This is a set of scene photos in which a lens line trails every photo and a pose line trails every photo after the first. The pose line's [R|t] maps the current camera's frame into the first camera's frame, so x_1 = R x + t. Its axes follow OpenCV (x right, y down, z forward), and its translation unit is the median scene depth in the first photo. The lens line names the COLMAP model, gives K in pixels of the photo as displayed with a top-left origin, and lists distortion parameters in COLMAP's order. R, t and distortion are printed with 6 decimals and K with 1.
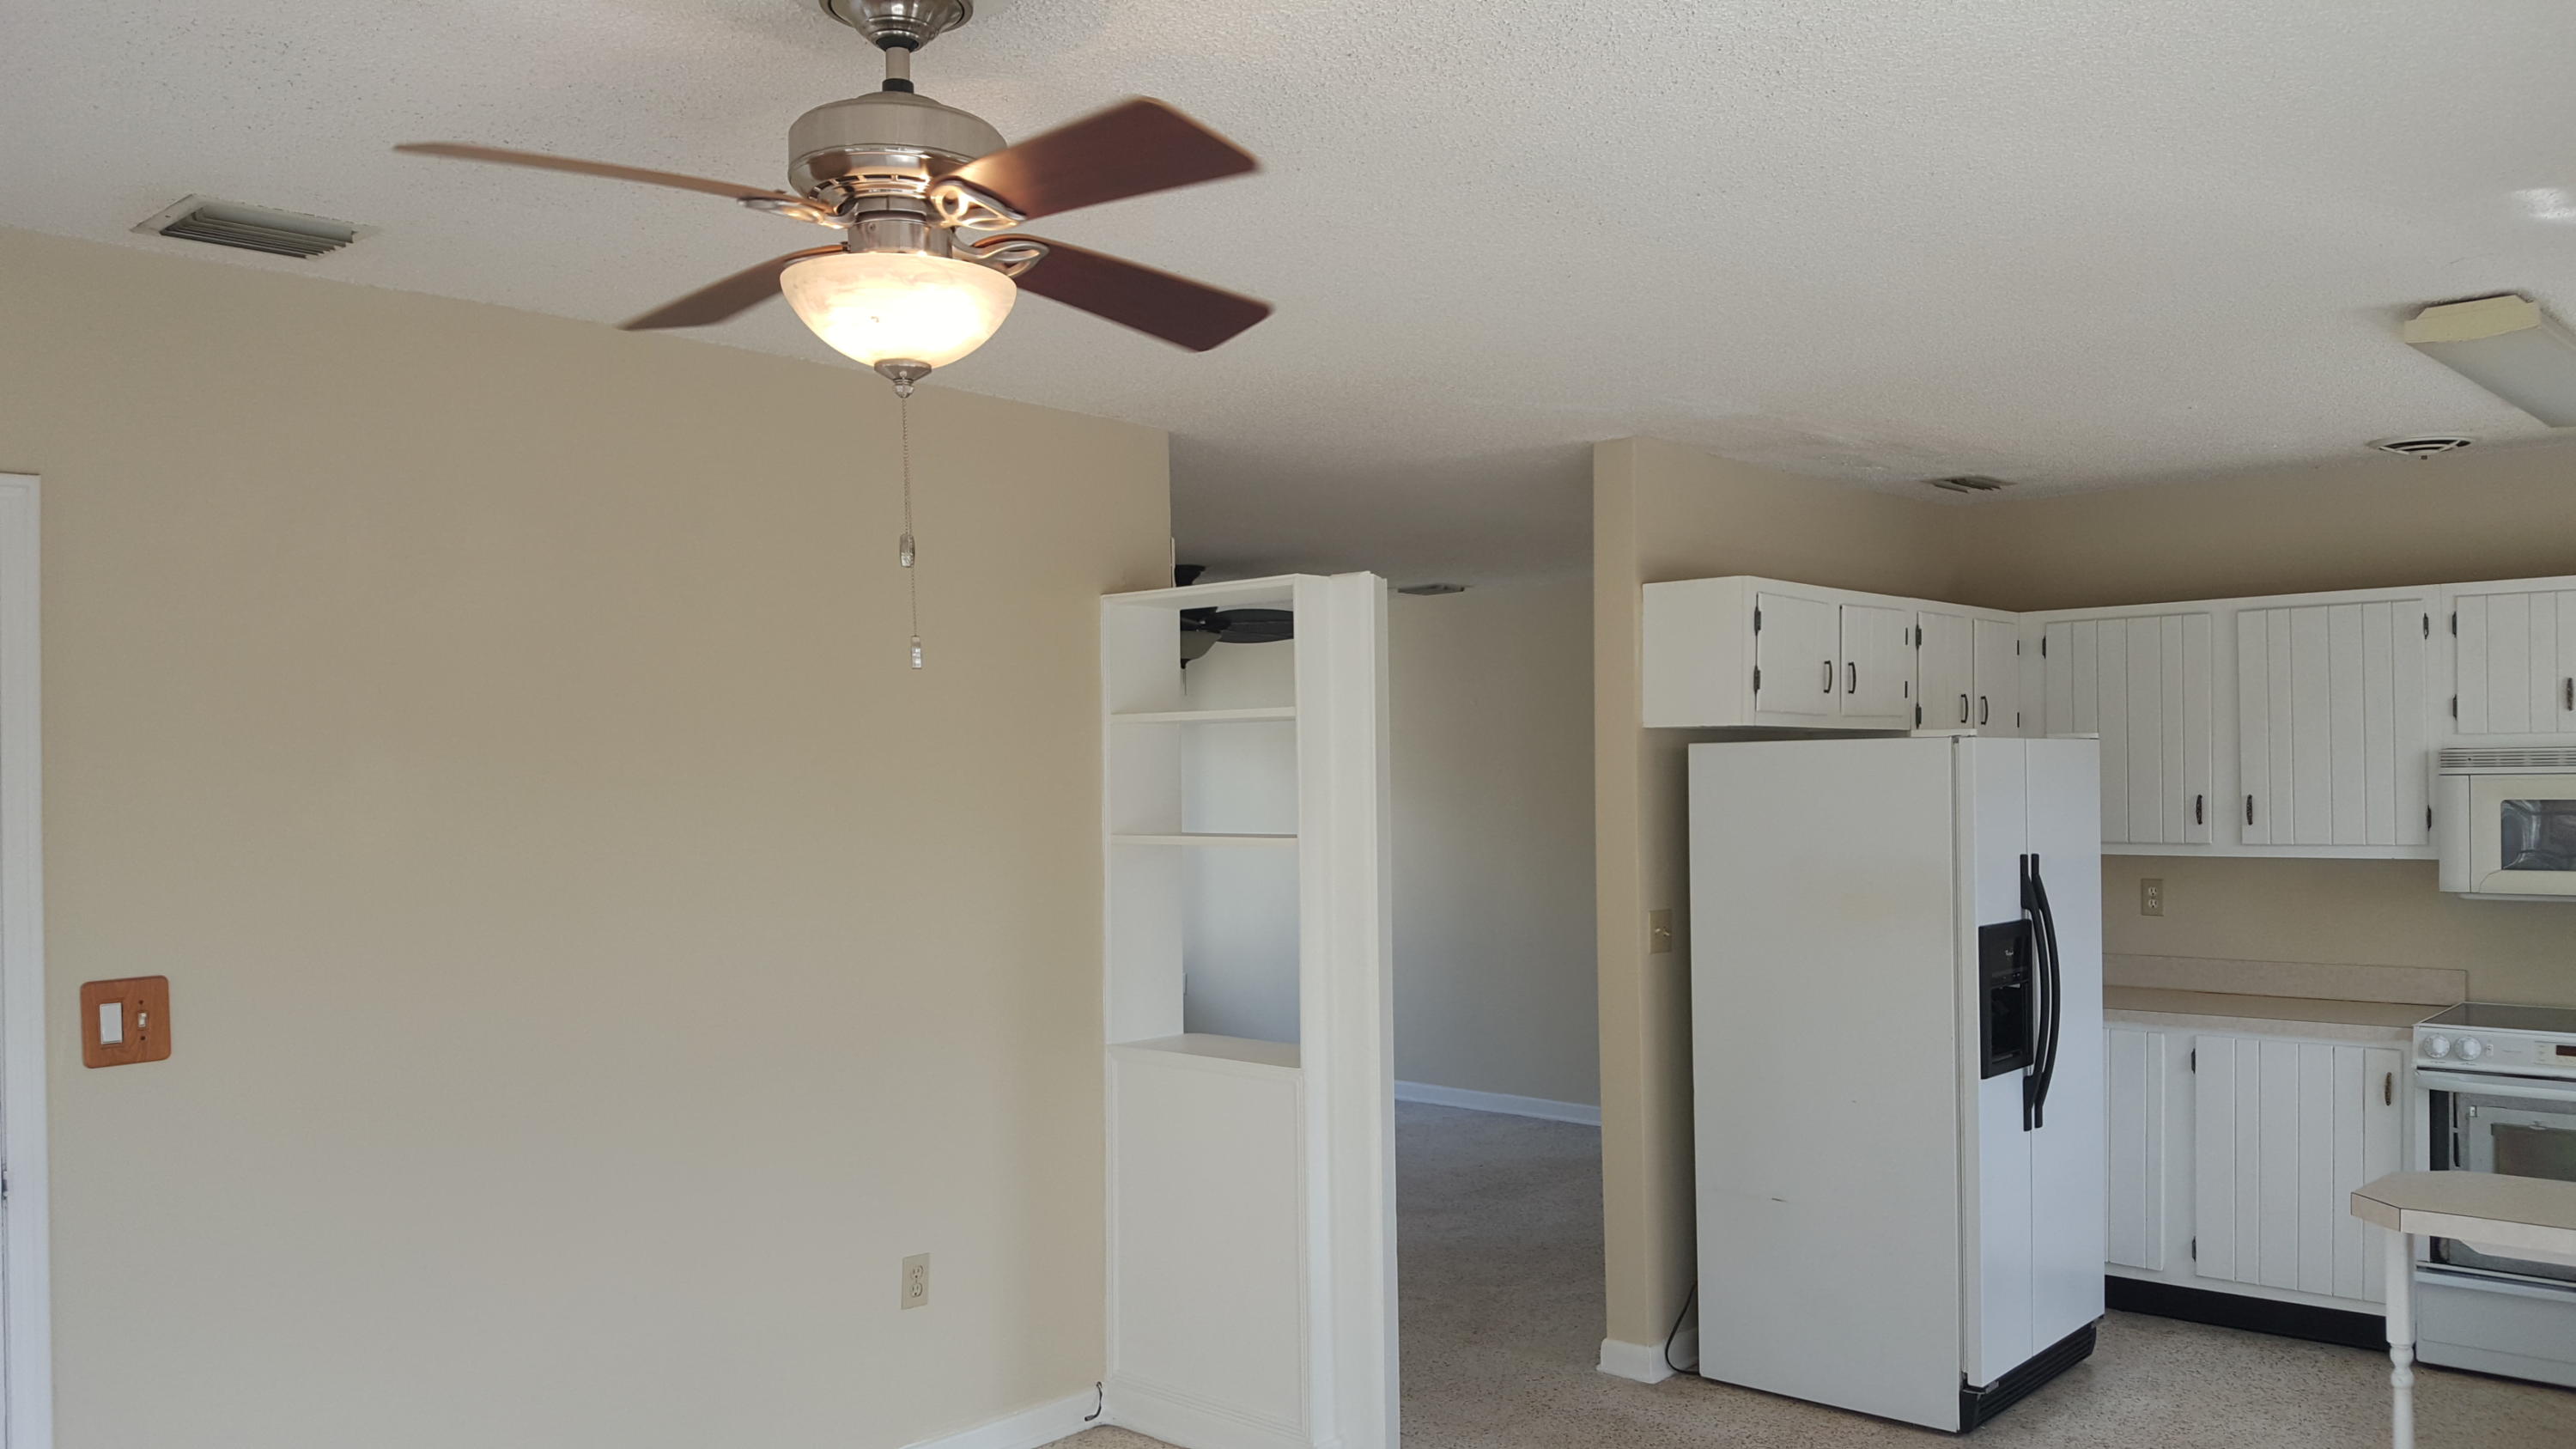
lens RADIAL K [[1958.6, 0, 1283.8], [0, 1958.6, 780.8], [0, 0, 1]] dist [0.003266, -0.065569]
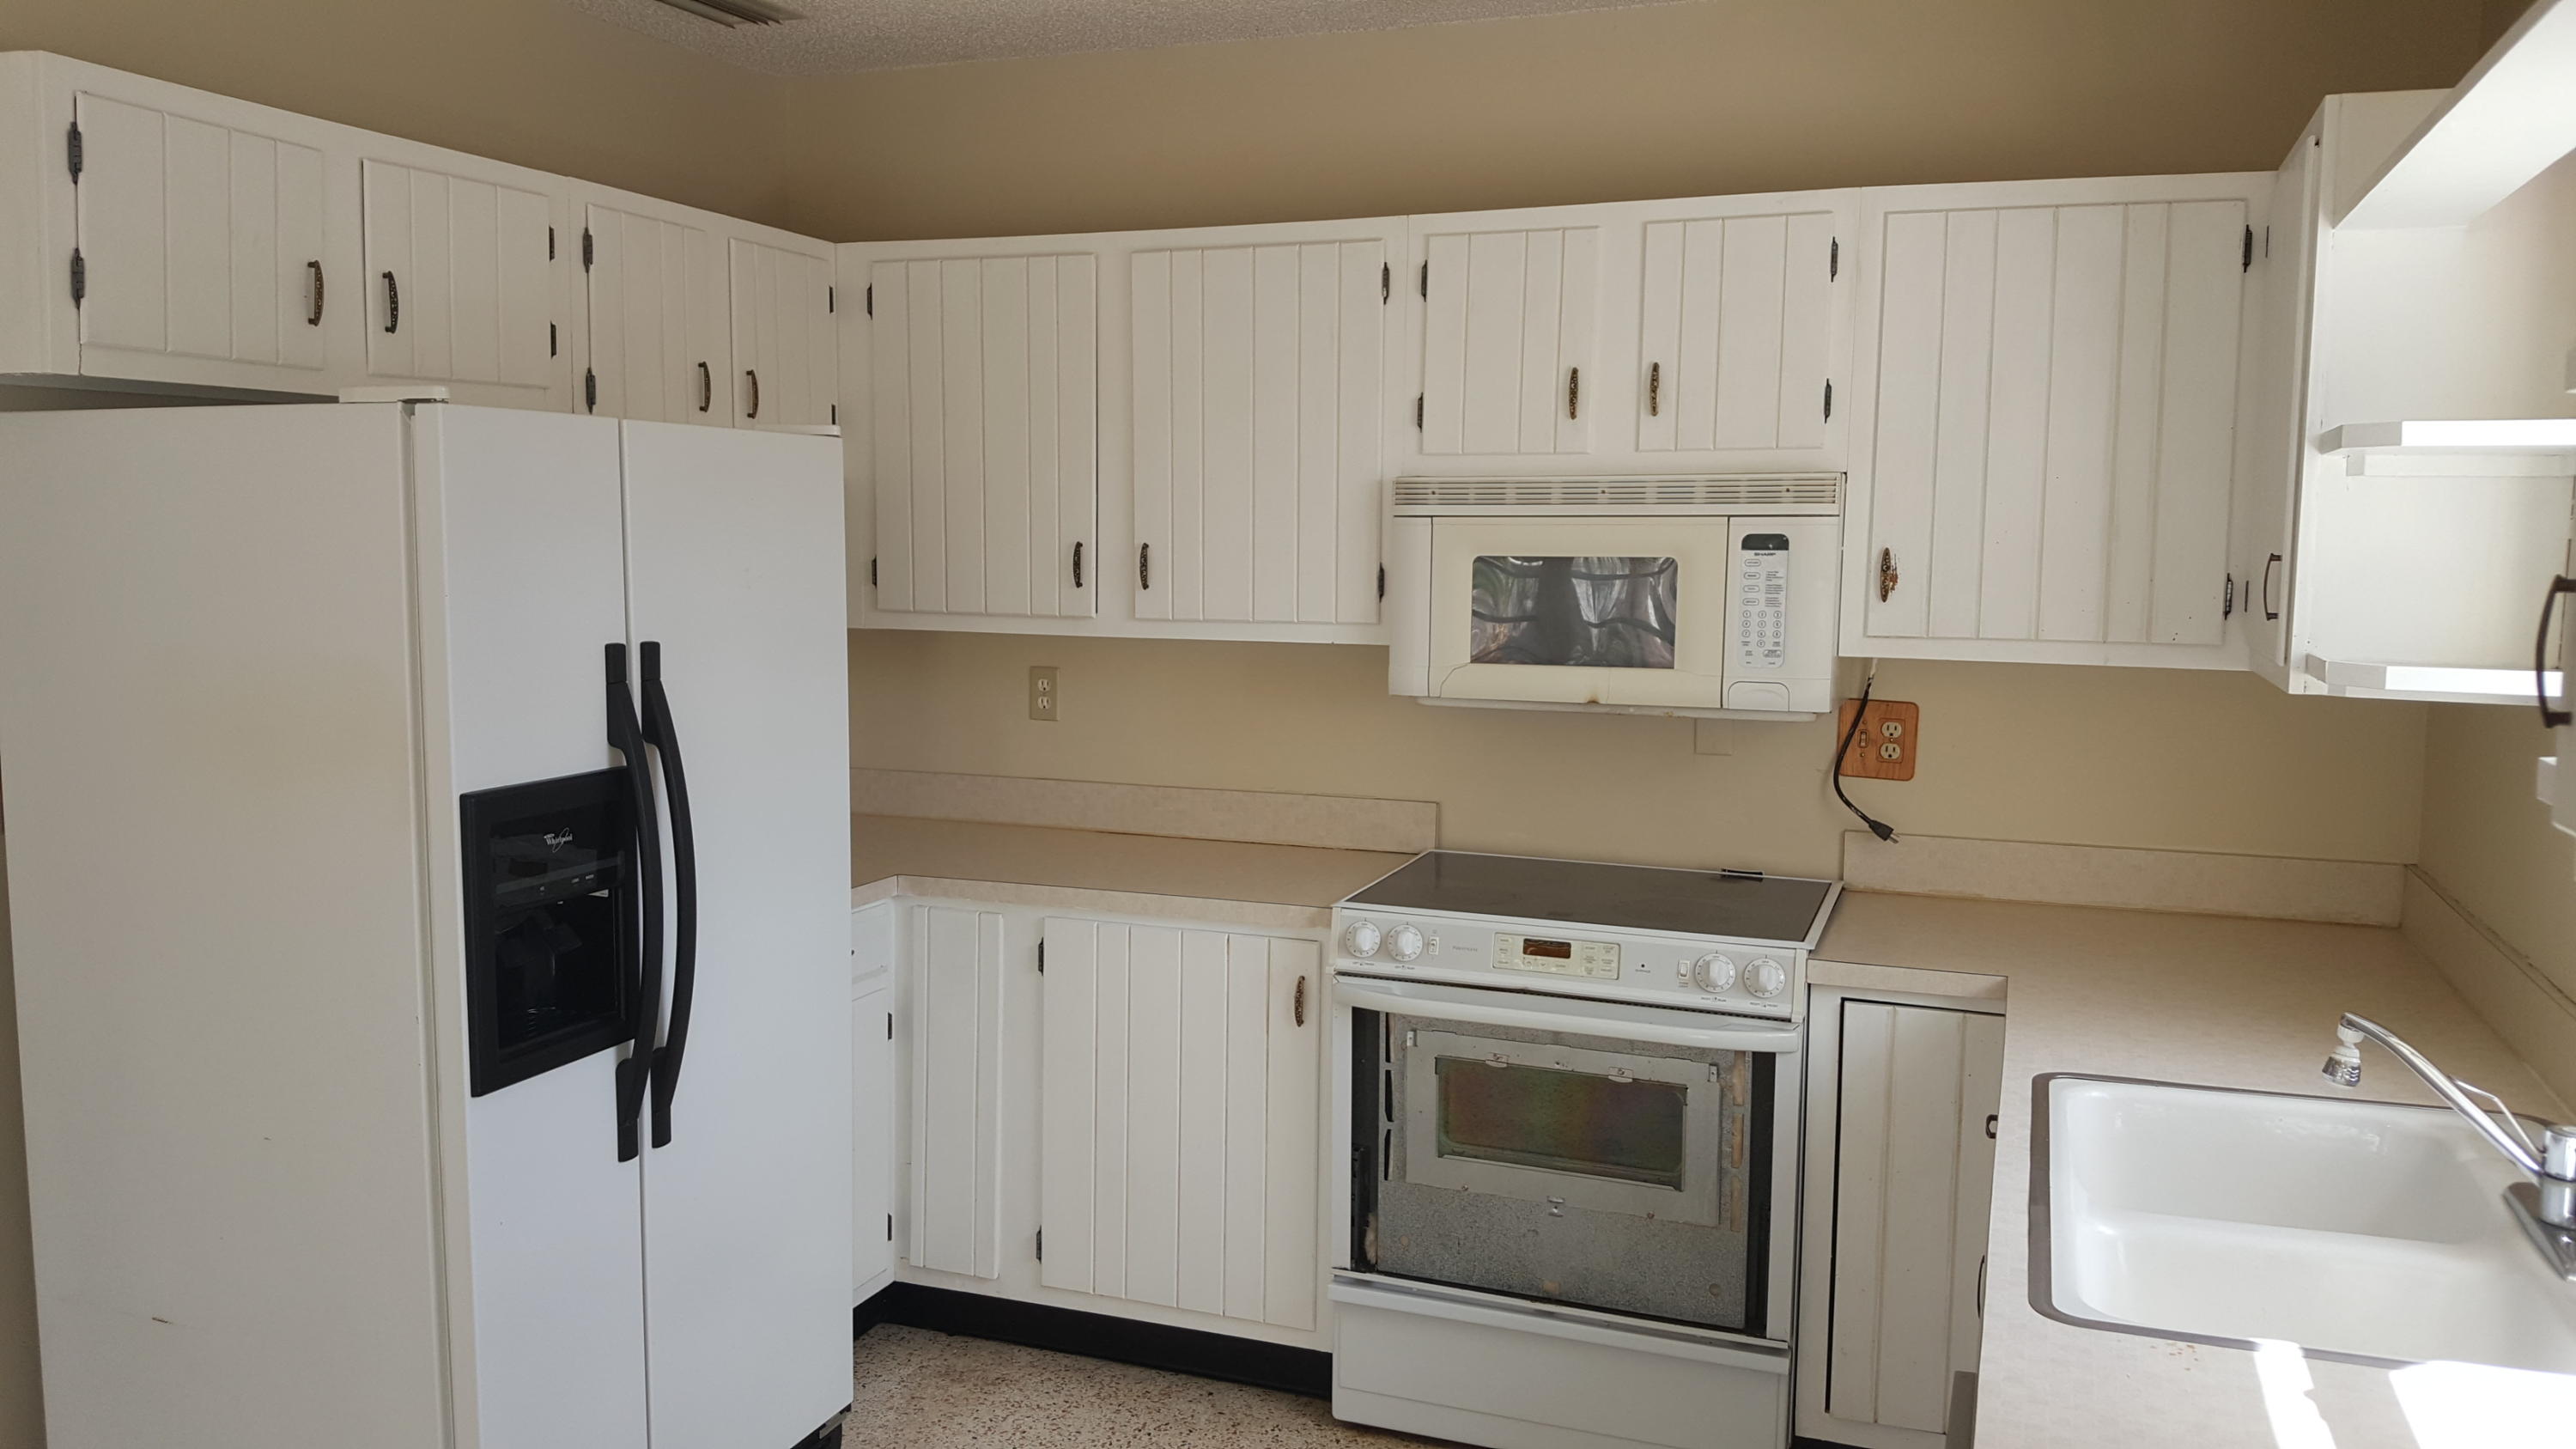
lens RADIAL K [[1909.1, 0, 1279.3], [0, 1909.1, 747.1], [0, 0, 1]] dist [0.176621, -0.320298]
pose [[0.927428, -0.021493, 0.373383, 0.320189], [-0.020650, 0.993882, 0.108503, 0.005078], [-0.373431, -0.108339, 0.921310, 0.417619]]
